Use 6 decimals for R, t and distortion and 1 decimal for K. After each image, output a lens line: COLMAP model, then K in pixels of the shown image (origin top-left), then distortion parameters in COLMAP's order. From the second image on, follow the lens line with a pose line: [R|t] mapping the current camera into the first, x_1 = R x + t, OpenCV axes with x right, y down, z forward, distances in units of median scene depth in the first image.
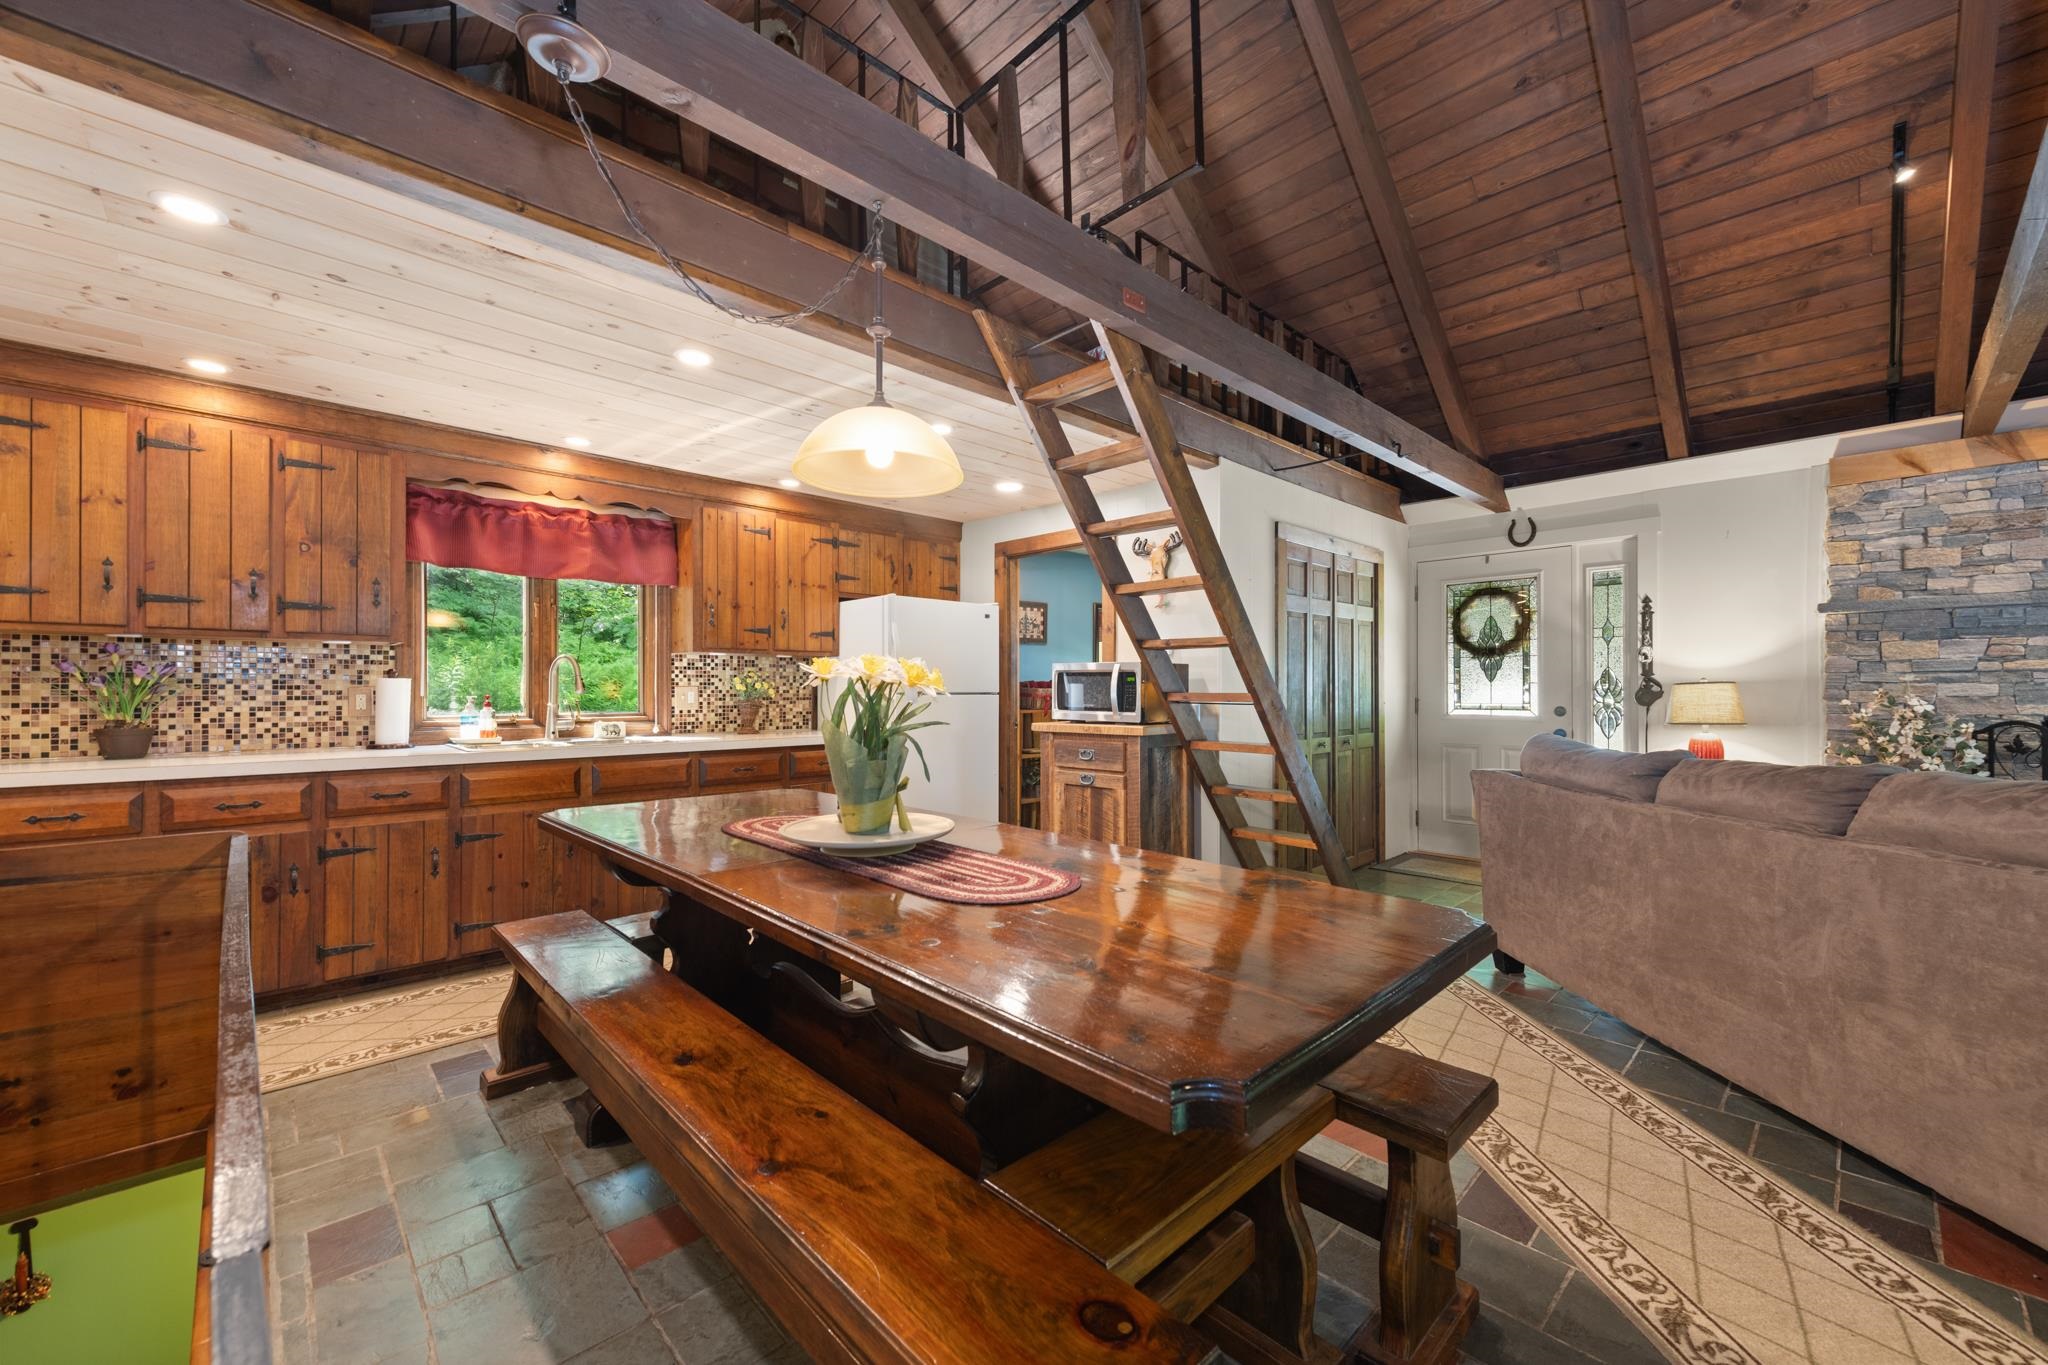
lens RADIAL K [[801.3, 0, 1033.1], [0, 801.3, 685.5], [0, 0, 1]] dist [0.008387, -0.000375]
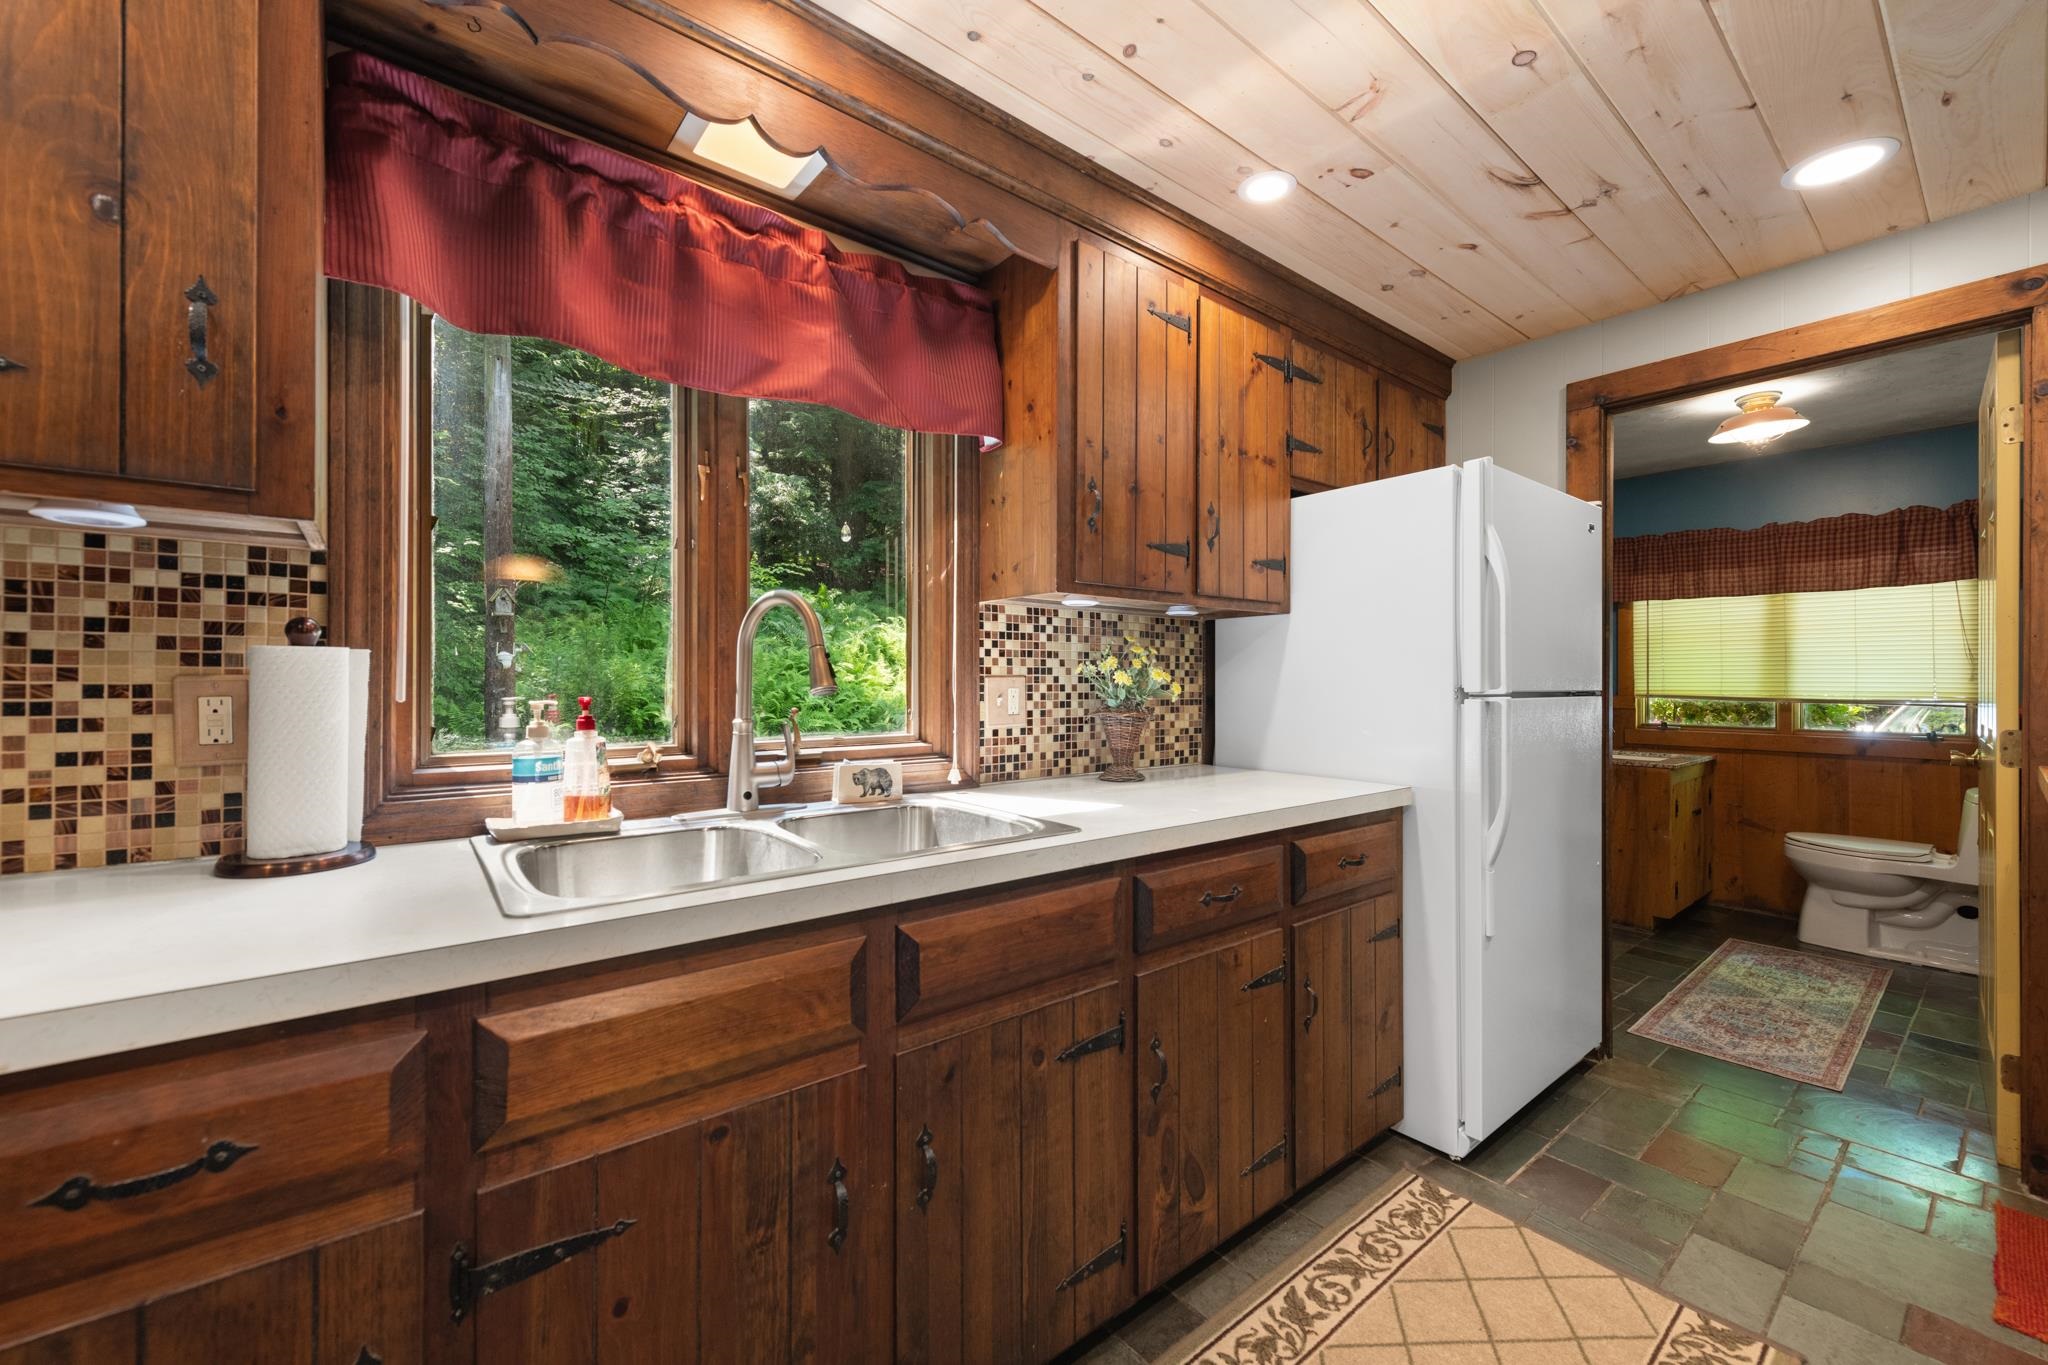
lens RADIAL K [[797.0, 0, 1028.7], [0, 797.0, 678.8], [0, 0, 1]] dist [0.016669, -0.006805]
pose [[0.994587, 0.002197, -0.103886, -0.419257], [-0.002192, 0.999998, 0.000160, 0.002719], [0.103886, 0.000069, 0.994589, 0.627593]]
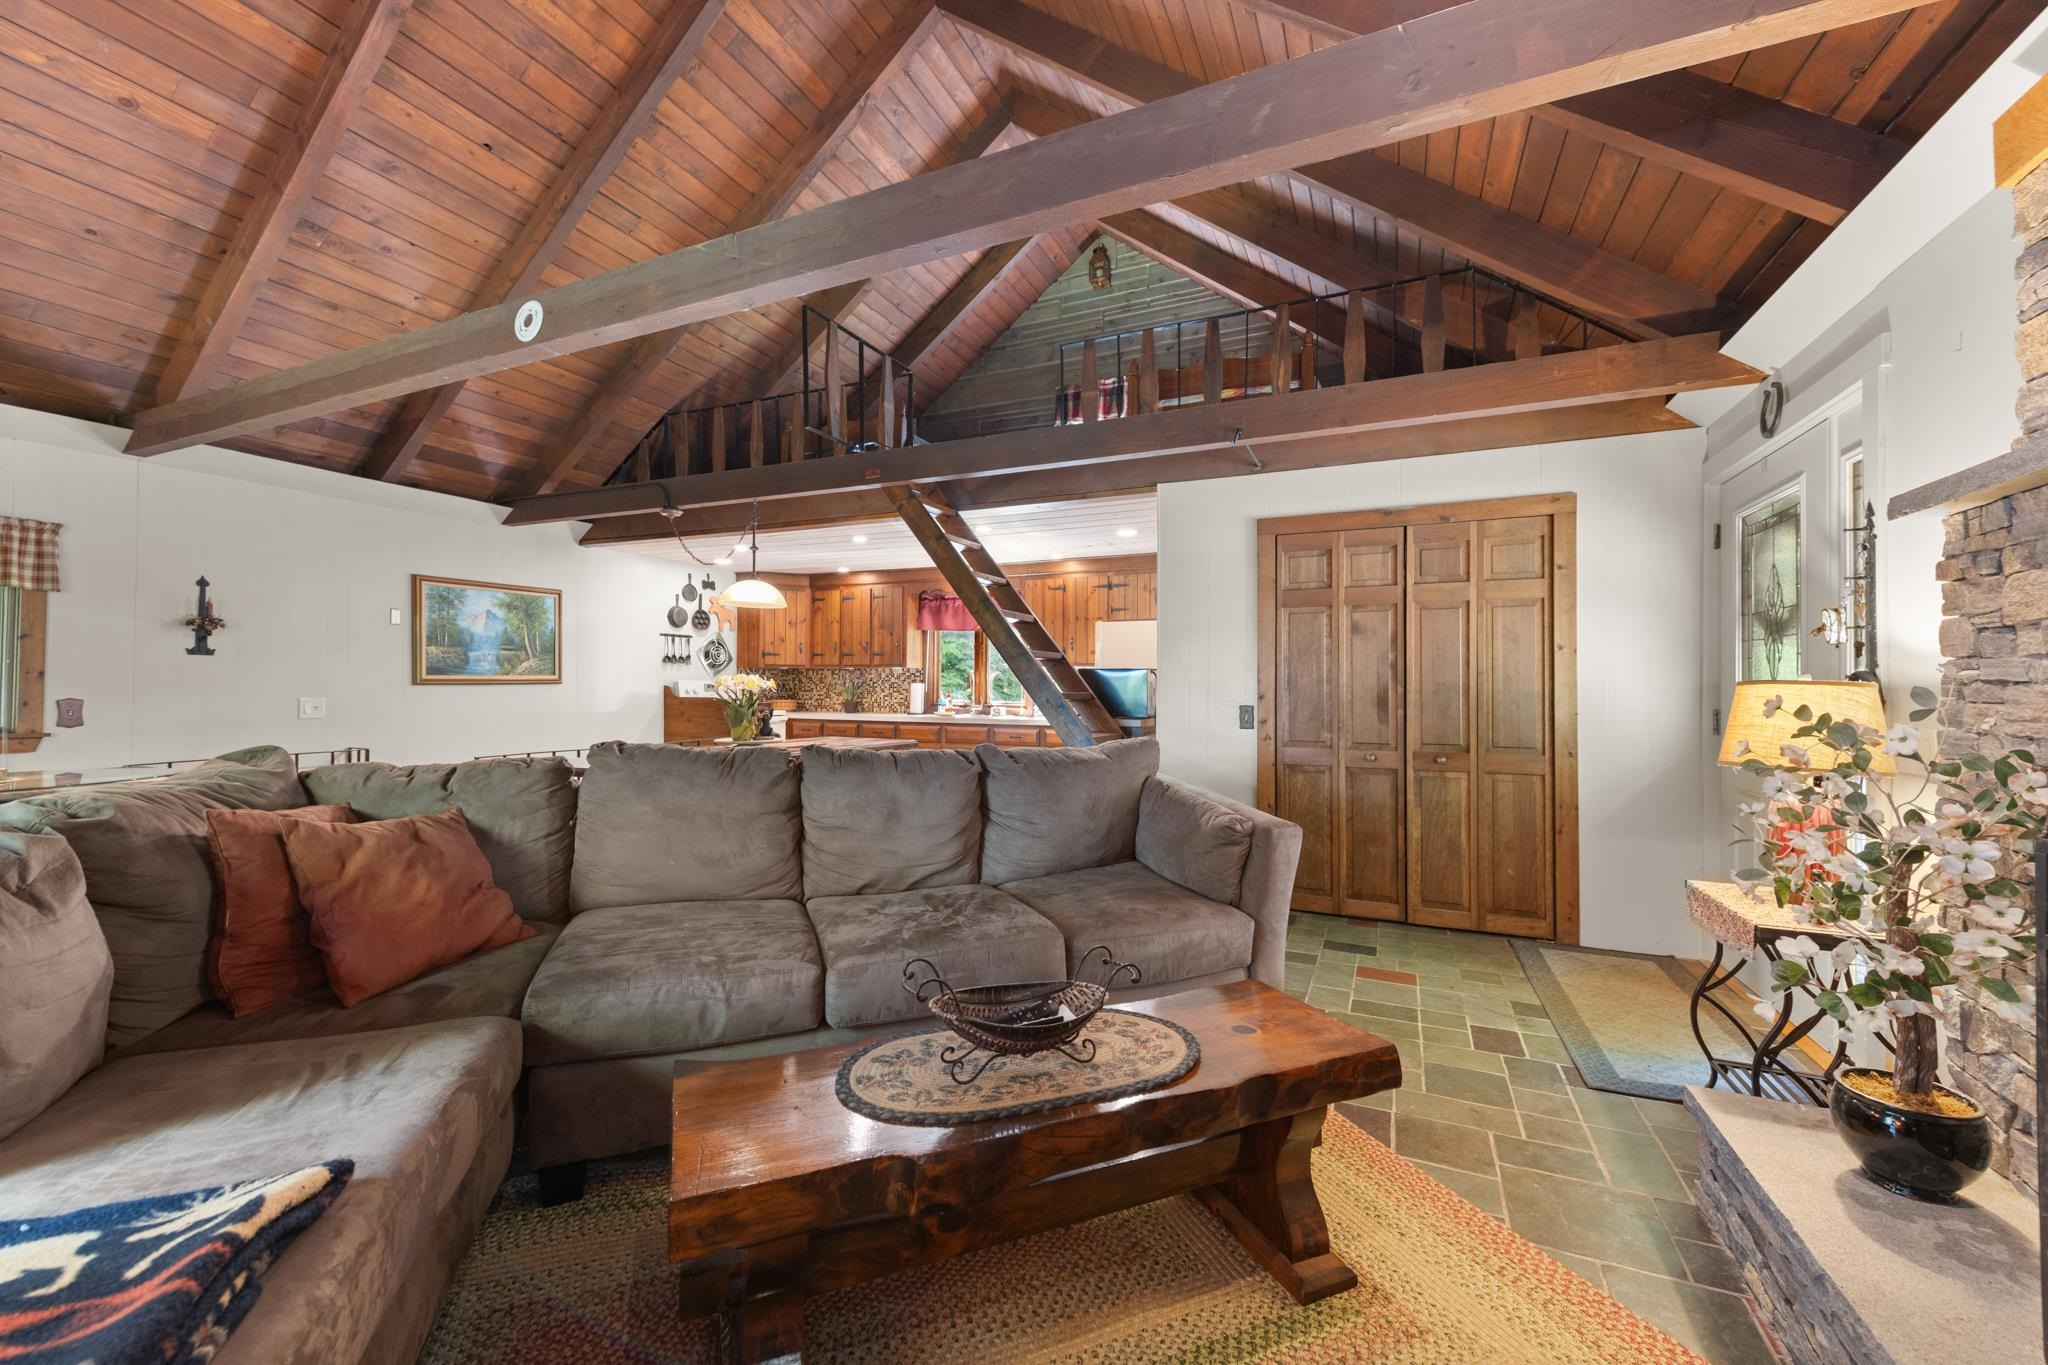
lens RADIAL K [[800.4, 0, 1031.3], [0, 800.4, 669.1], [0, 0, 1]] dist [0.014375, -0.004087]
pose [[0.365706, -0.019522, -0.930526, 1.222512], [-0.001892, 0.999762, -0.021718, -0.000589], [0.930729, 0.009703, 0.365582, 0.428359]]
